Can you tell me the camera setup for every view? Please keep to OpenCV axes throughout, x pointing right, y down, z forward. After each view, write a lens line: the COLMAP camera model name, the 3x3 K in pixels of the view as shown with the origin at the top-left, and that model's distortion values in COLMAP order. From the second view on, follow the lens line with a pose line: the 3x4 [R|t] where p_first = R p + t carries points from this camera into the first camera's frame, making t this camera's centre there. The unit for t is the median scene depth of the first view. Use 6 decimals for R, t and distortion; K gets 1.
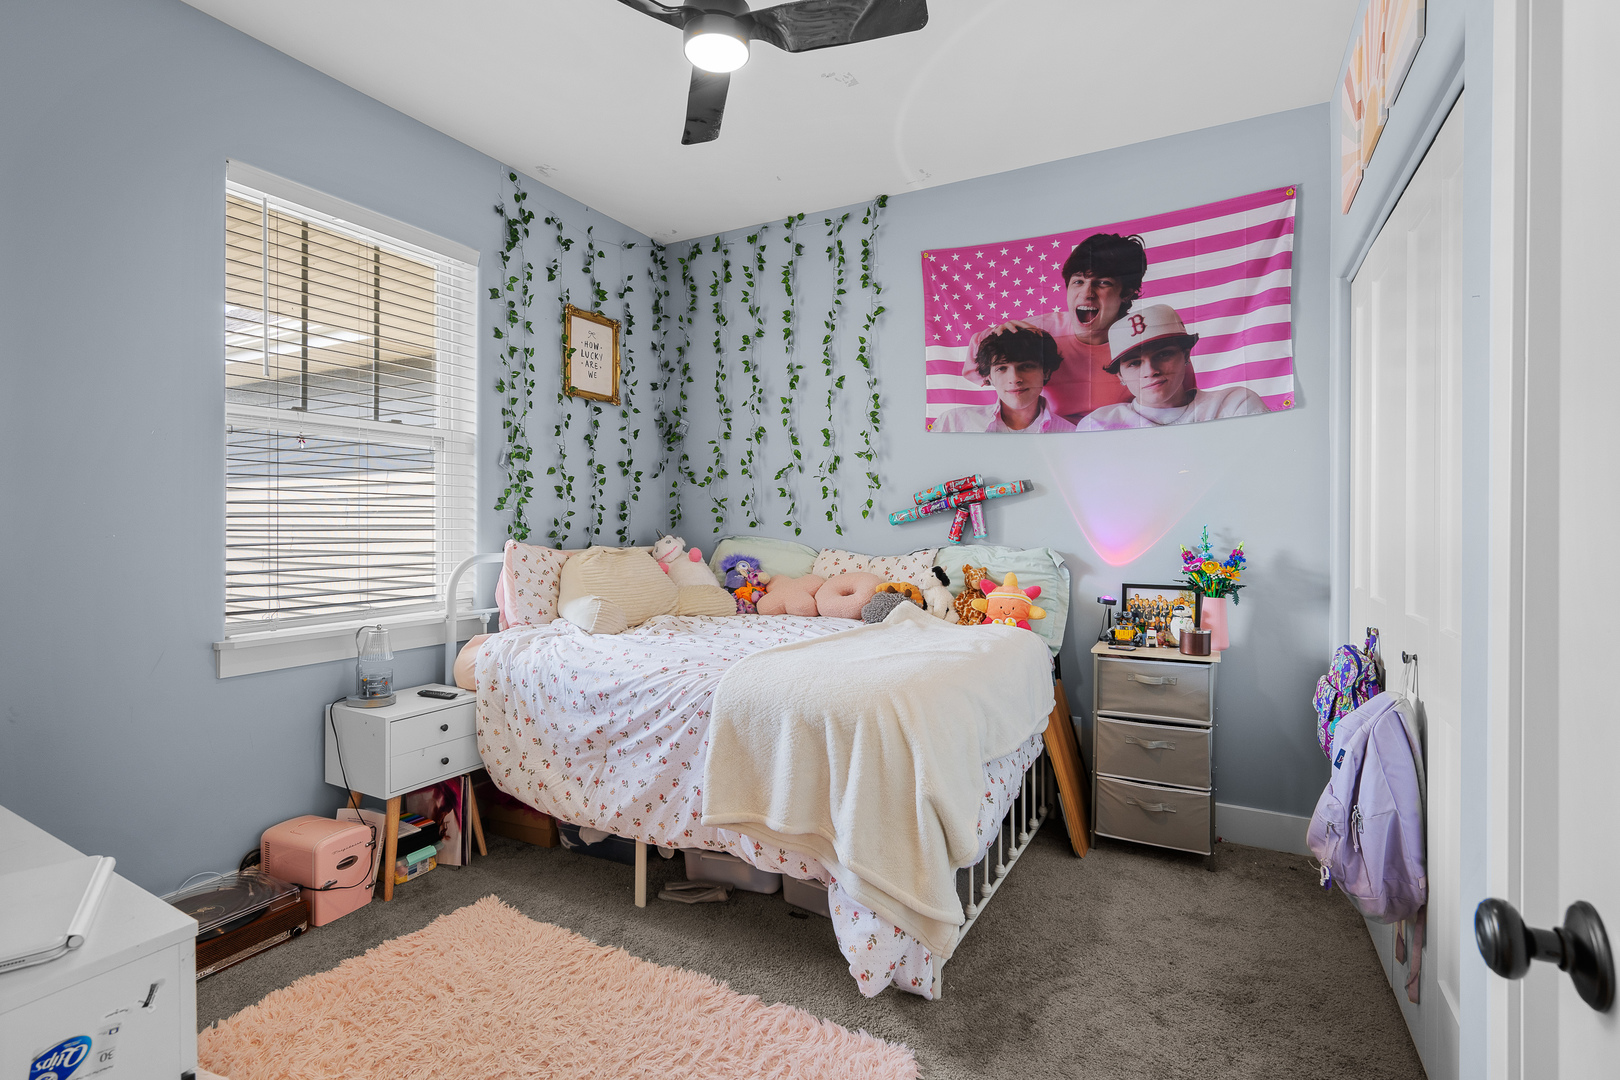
lens RADIAL K [[759.8, 0, 810.3], [0, 759.8, 525.1], [0, 0, 1]] dist [0.001940, 0.000023]
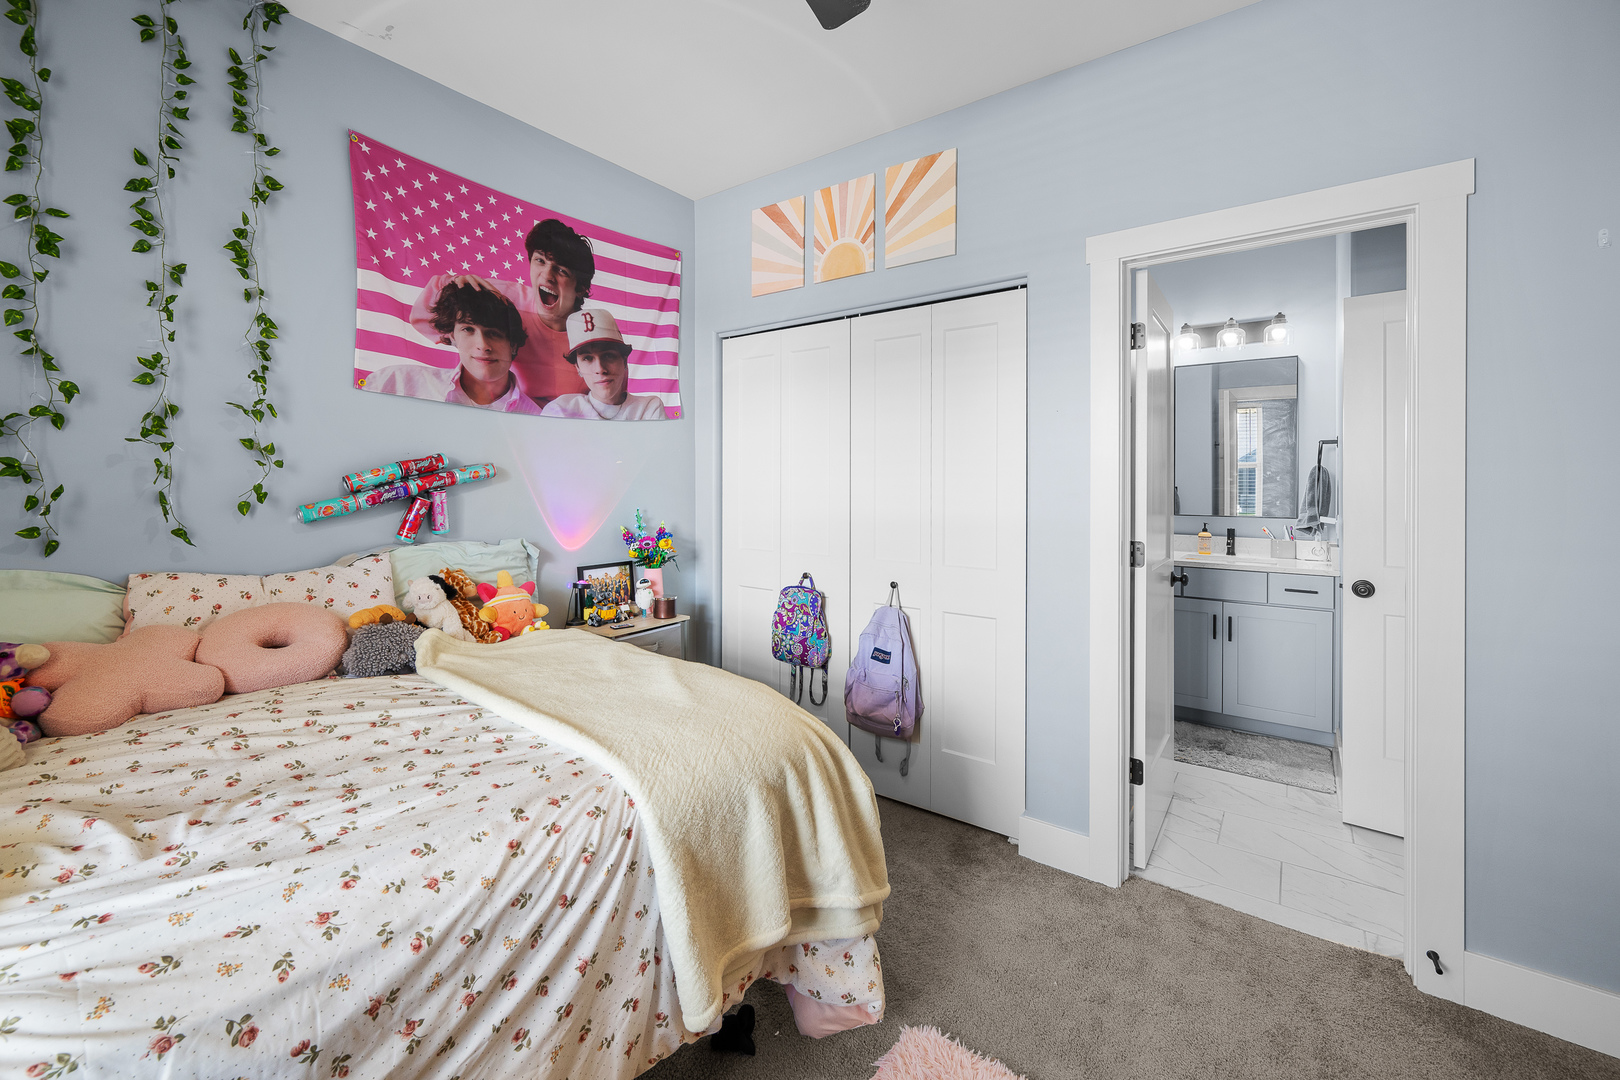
lens RADIAL K [[667.7, 0, 810.1], [0, 667.7, 483.0], [0, 0, 1]] dist [-0.000525, -0.000096]
pose [[0.150917, -0.002571, 0.988543, -0.428500], [0.003870, 0.999990, 0.002010, -0.037172], [-0.988539, 0.003522, 0.150925, 0.527769]]
